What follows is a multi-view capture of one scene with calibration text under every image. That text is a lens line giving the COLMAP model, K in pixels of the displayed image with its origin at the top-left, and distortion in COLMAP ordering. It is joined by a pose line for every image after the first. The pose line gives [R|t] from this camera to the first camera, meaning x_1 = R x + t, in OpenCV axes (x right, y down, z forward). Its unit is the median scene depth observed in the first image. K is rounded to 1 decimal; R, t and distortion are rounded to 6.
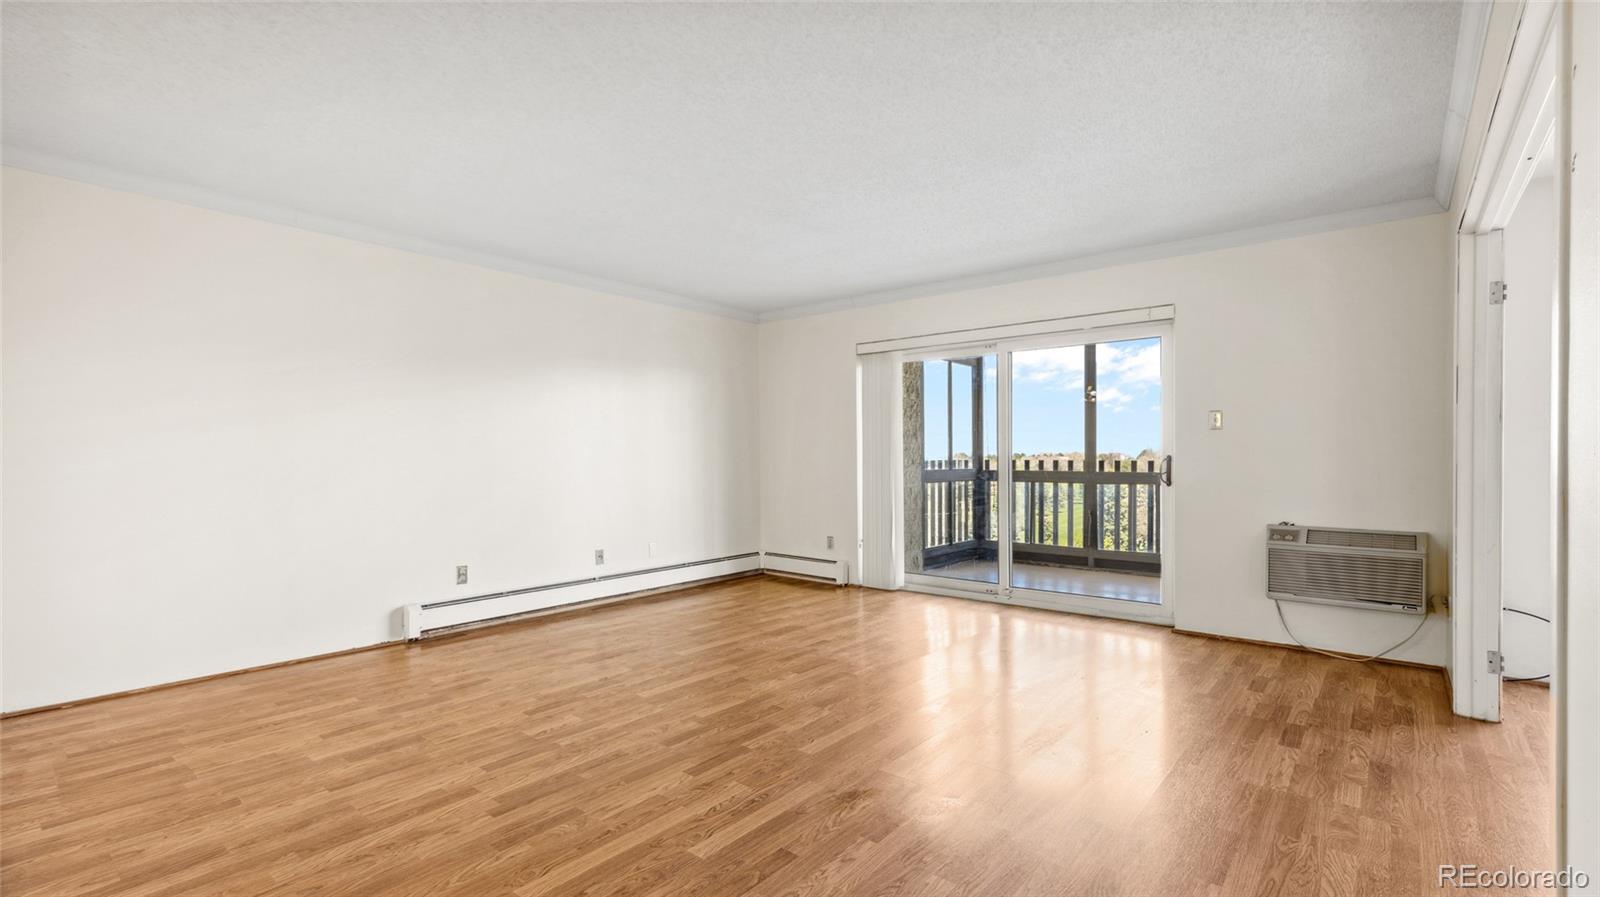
lens RADIAL K [[712.4, 0, 793.4], [0, 712.4, 463.2], [0, 0, 1]] dist [-0.006213, 0.000222]
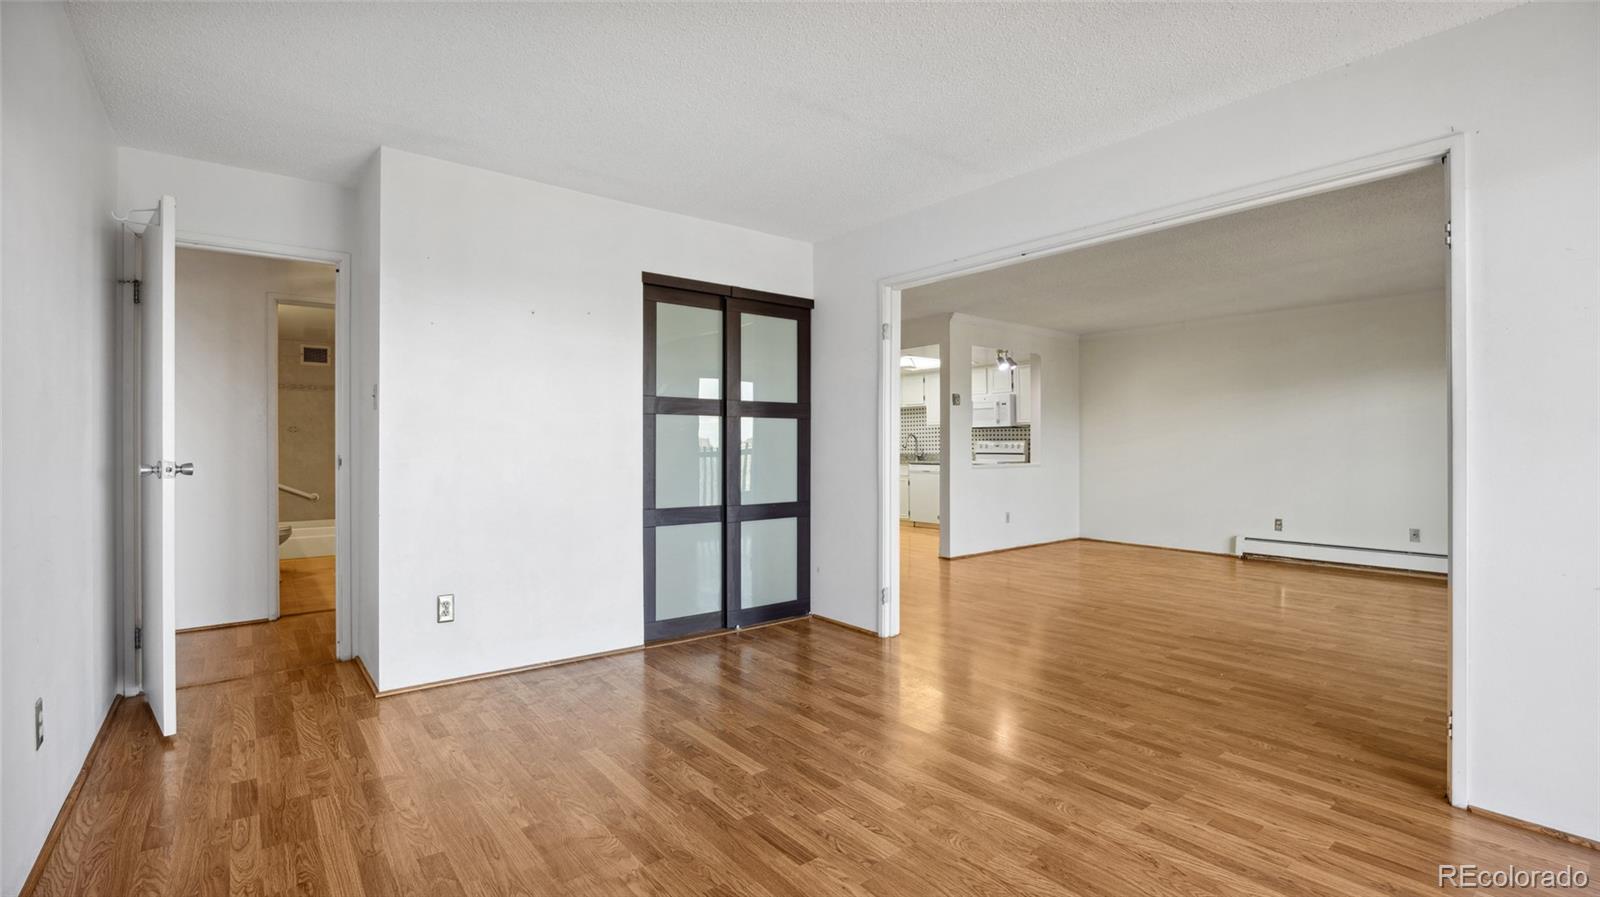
lens RADIAL K [[719.0, 0, 799.8], [0, 719.0, 442.2], [0, 0, 1]] dist [-0.034034, 0.000362]
pose [[-0.199975, -0.001637, -0.979800, 1.194845], [-0.012047, 0.999927, 0.000788, -0.006209], [0.979727, 0.011961, -0.199981, 0.302500]]
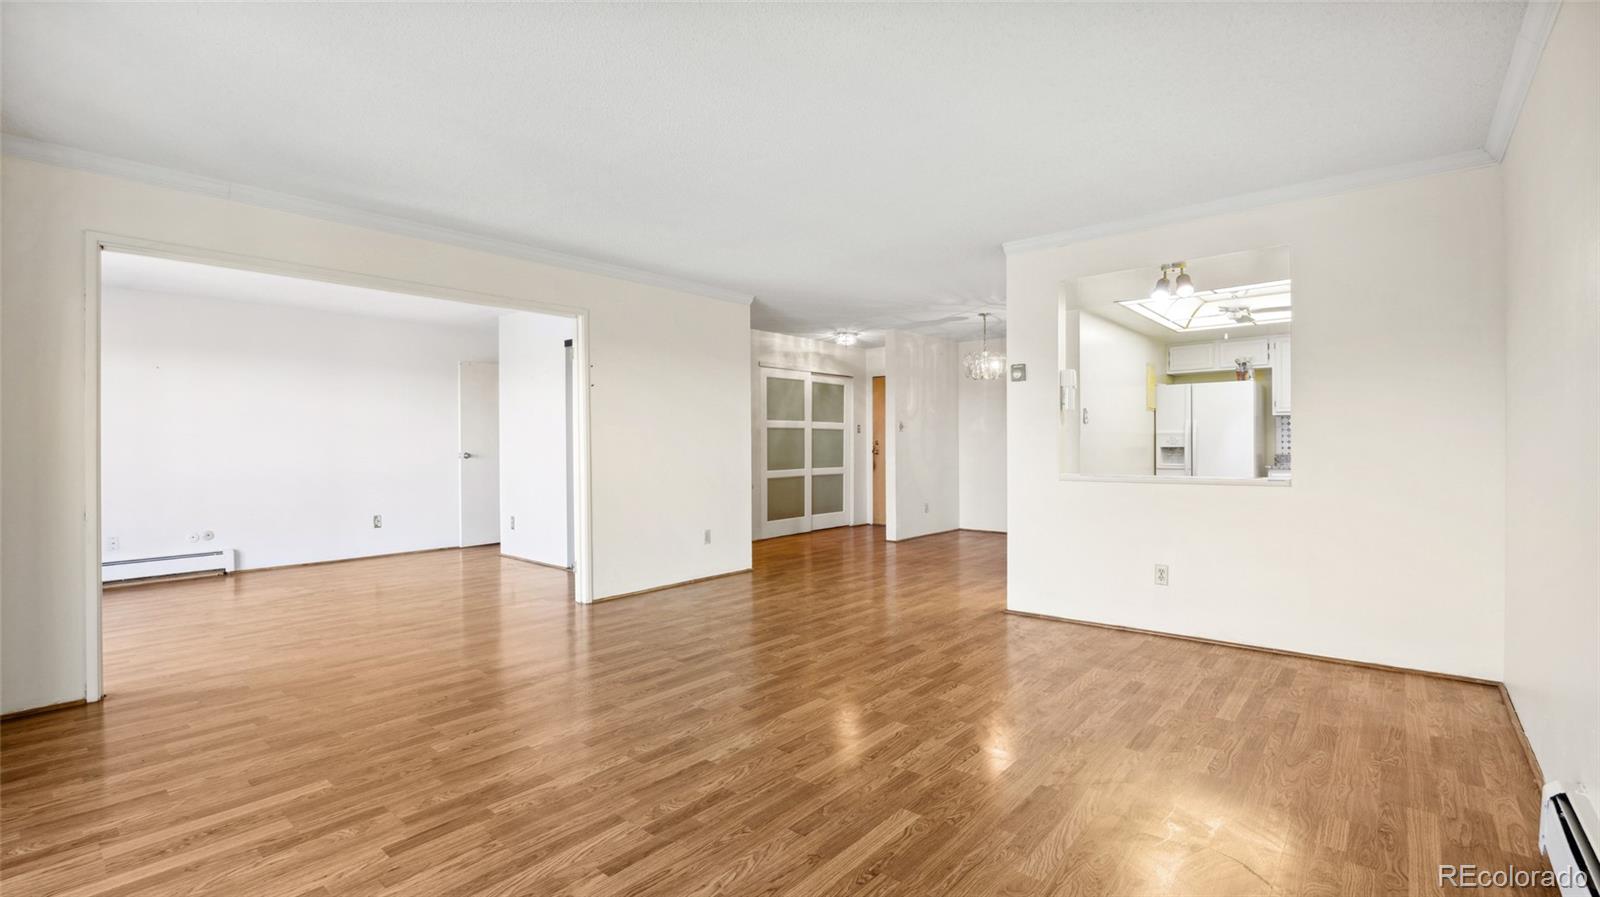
lens RADIAL K [[719.0, 0, 799.8], [0, 719.0, 442.2], [0, 0, 1]] dist [-0.034034, 0.000362]
pose [[-0.999926, 0.010516, 0.006164, -0.071967], [0.010570, 0.999905, 0.008797, -0.016339], [-0.006071, 0.008862, -0.999942, 1.339256]]
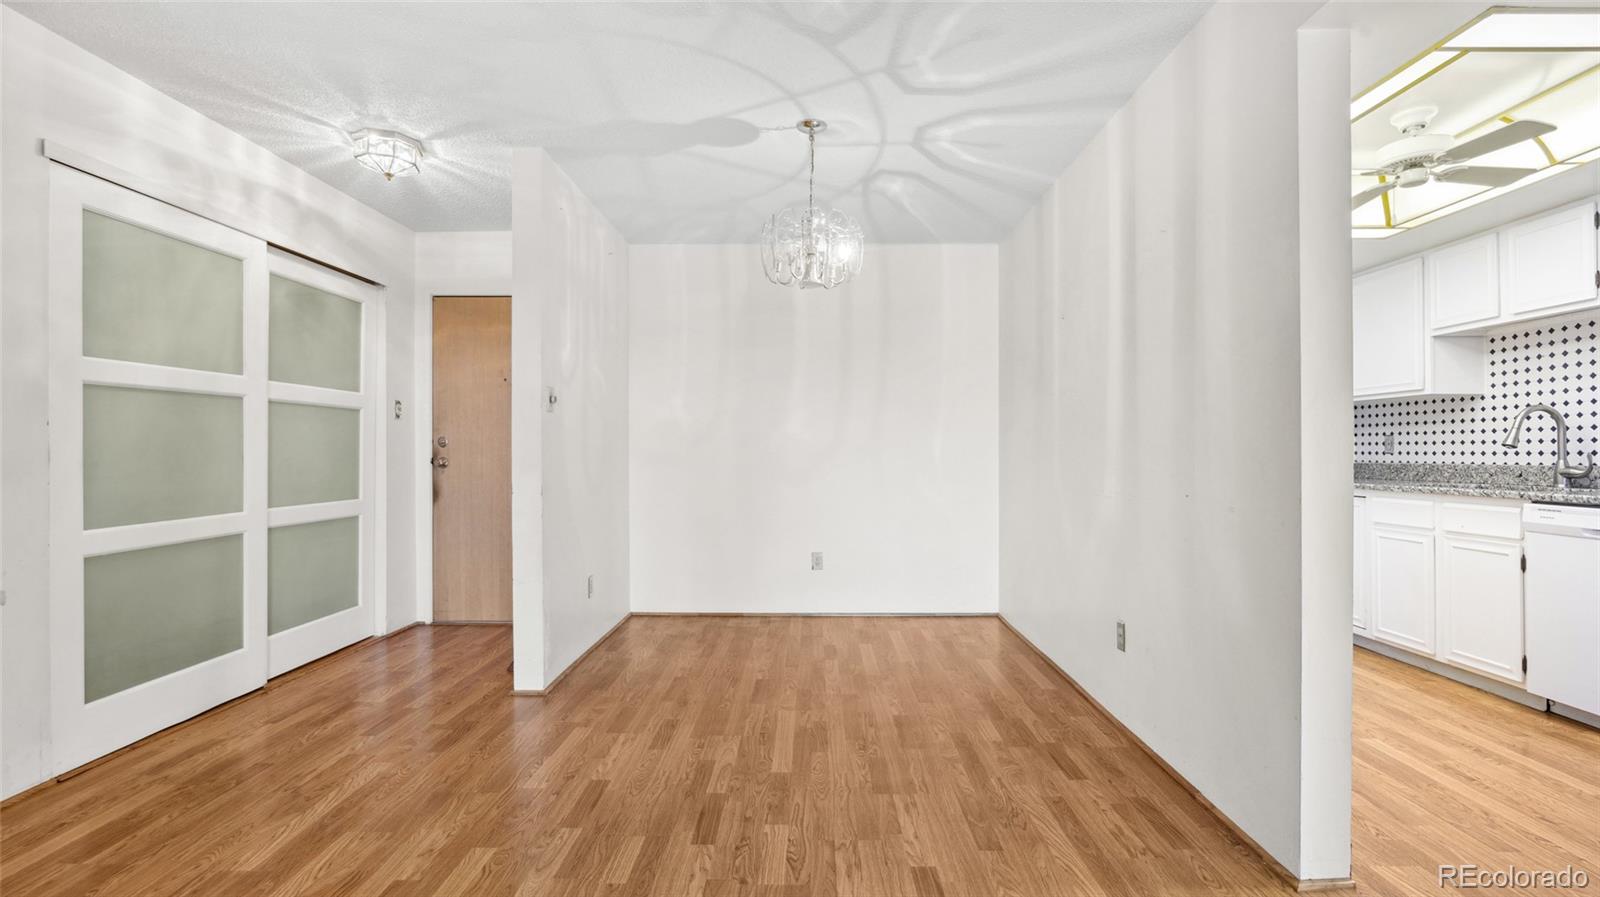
lens RADIAL K [[705.9, 0, 809.5], [0, 705.9, 443.2], [0, 0, 1]] dist [-0.010557, 0.001012]
pose [[-0.767411, 0.001632, -0.641154, -0.059727], [-0.002554, 0.999981, 0.005602, 0.002400], [0.641151, 0.005937, -0.767392, 0.264049]]
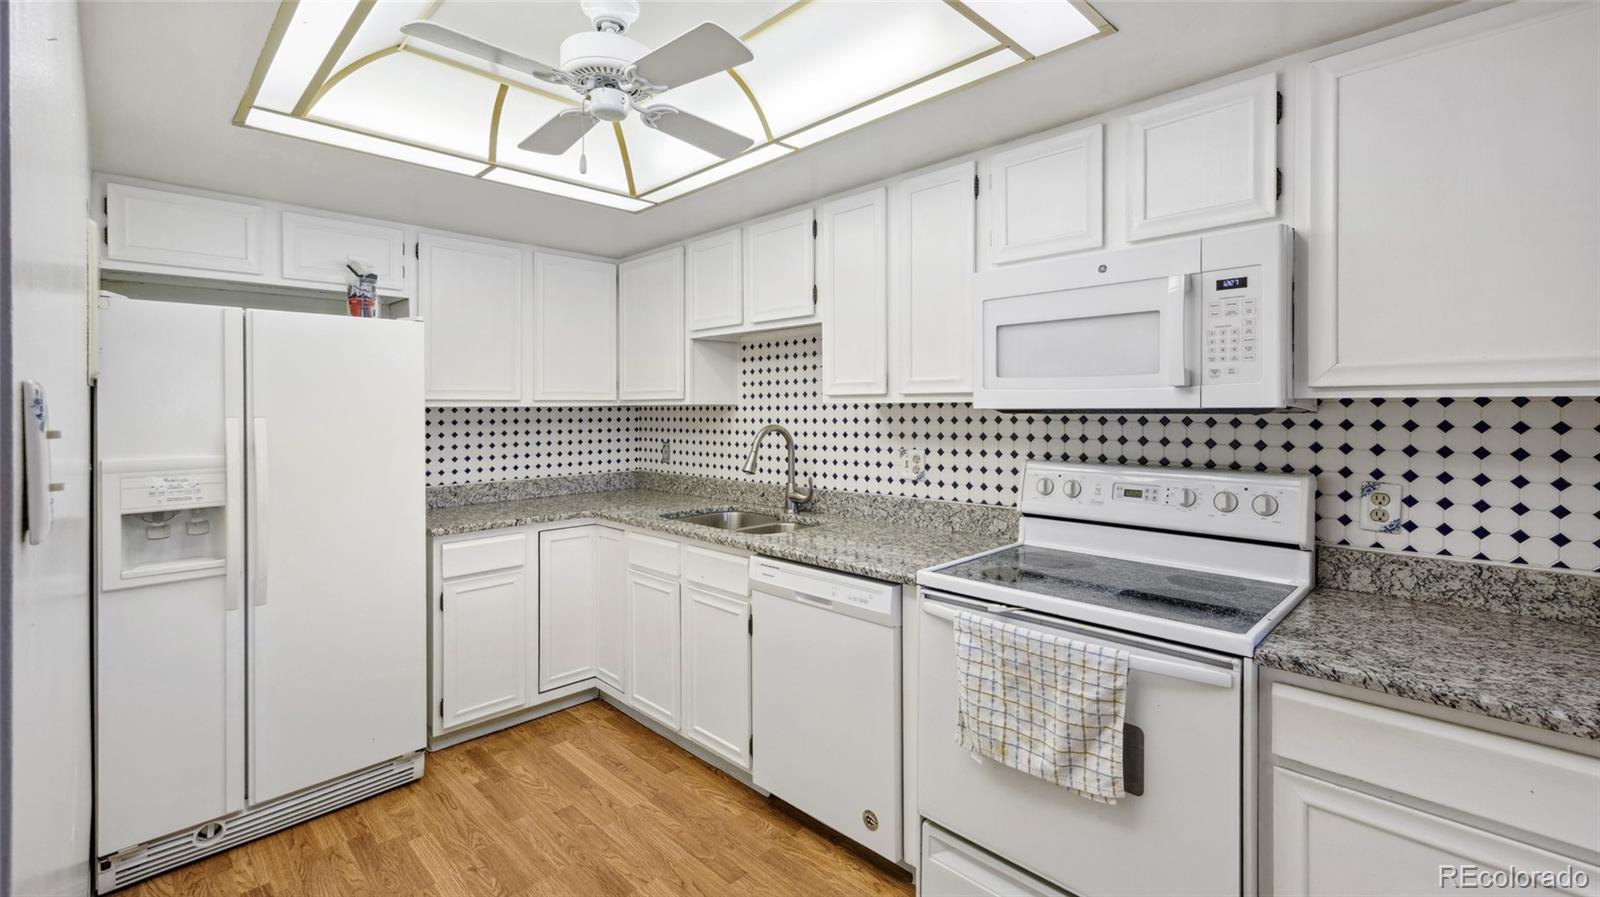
lens RADIAL K [[692.1, 0, 802.7], [0, 692.1, 408.5], [0, 0, 1]] dist [0.009910, -0.000051]
pose [[-0.080866, 0.006761, -0.996702, -0.441758], [-0.007788, 0.999942, 0.007415, -0.054204], [0.996695, 0.008362, -0.080809, 0.273452]]
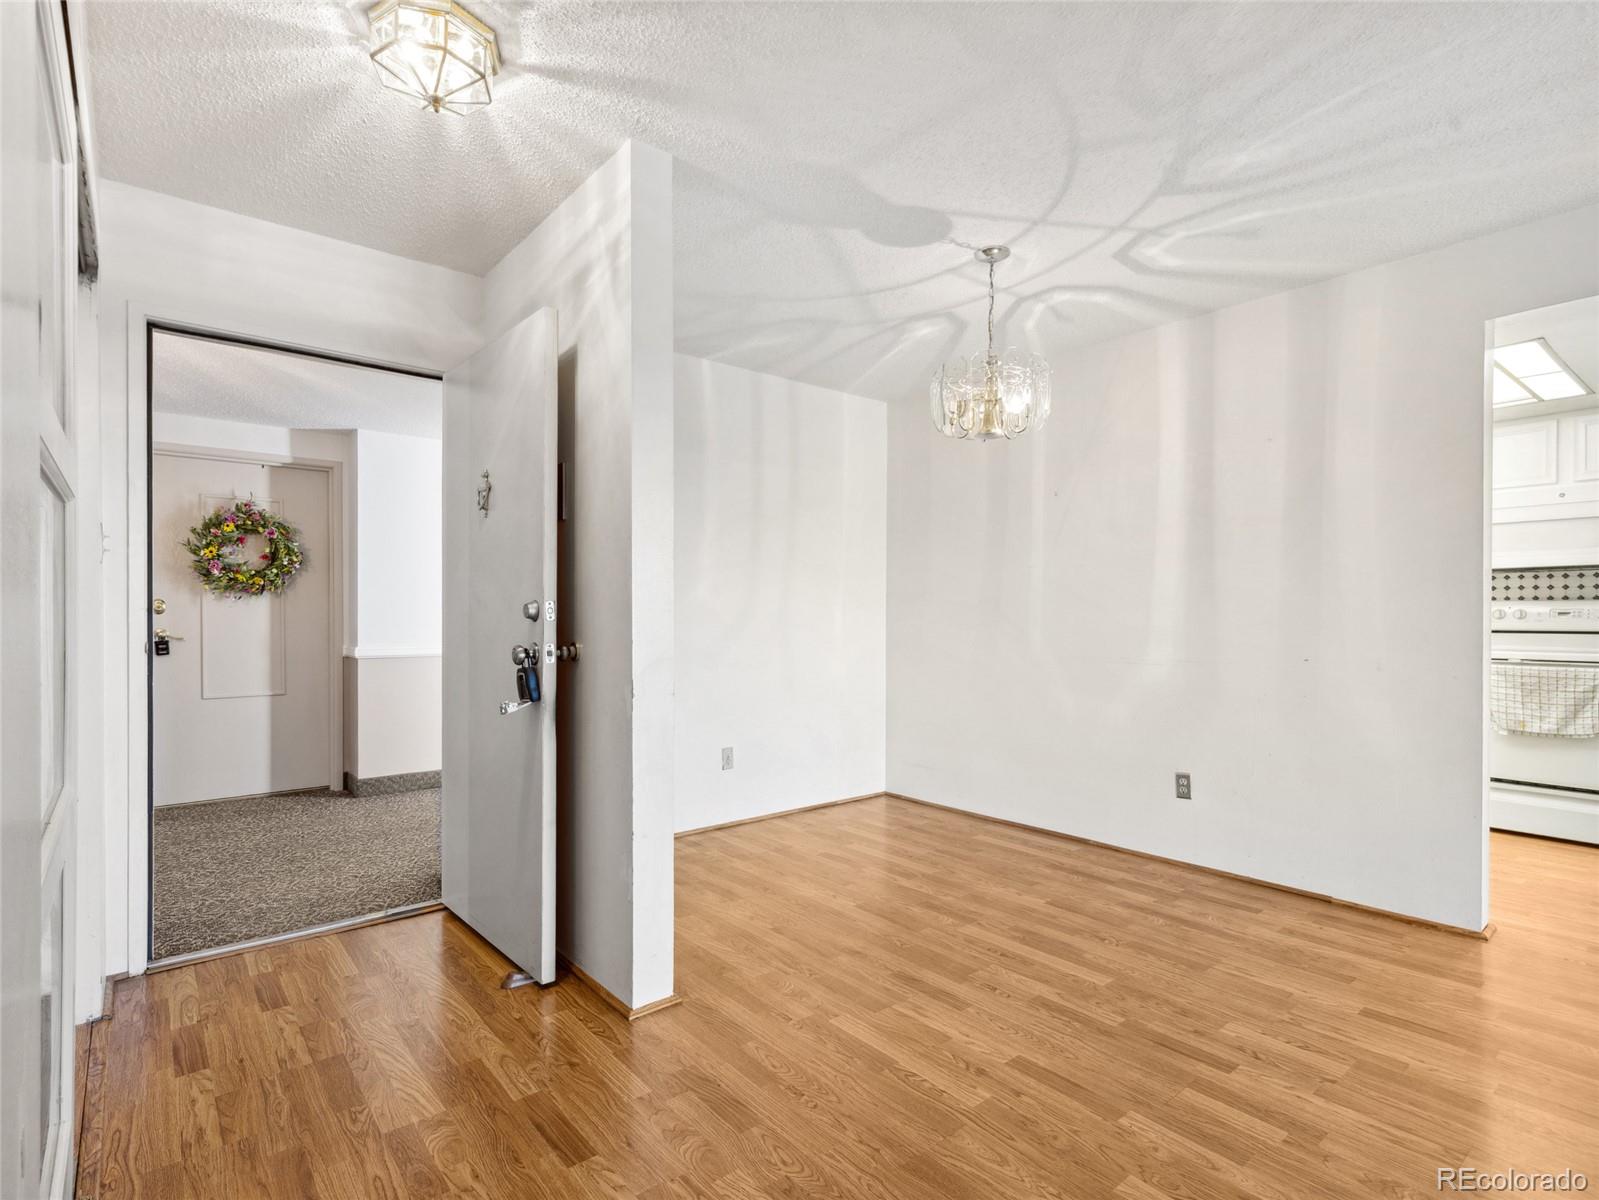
lens RADIAL K [[803.0, 0, 811.1], [0, 803.0, 612.7], [0, 0, 1]] dist [0.011136, 0.001218]
pose [[-0.175212, 0.002589, -0.984527, 0.180295], [-0.011046, 0.999928, 0.004595, 0.002417], [0.984469, 0.011680, -0.175171, -0.243099]]
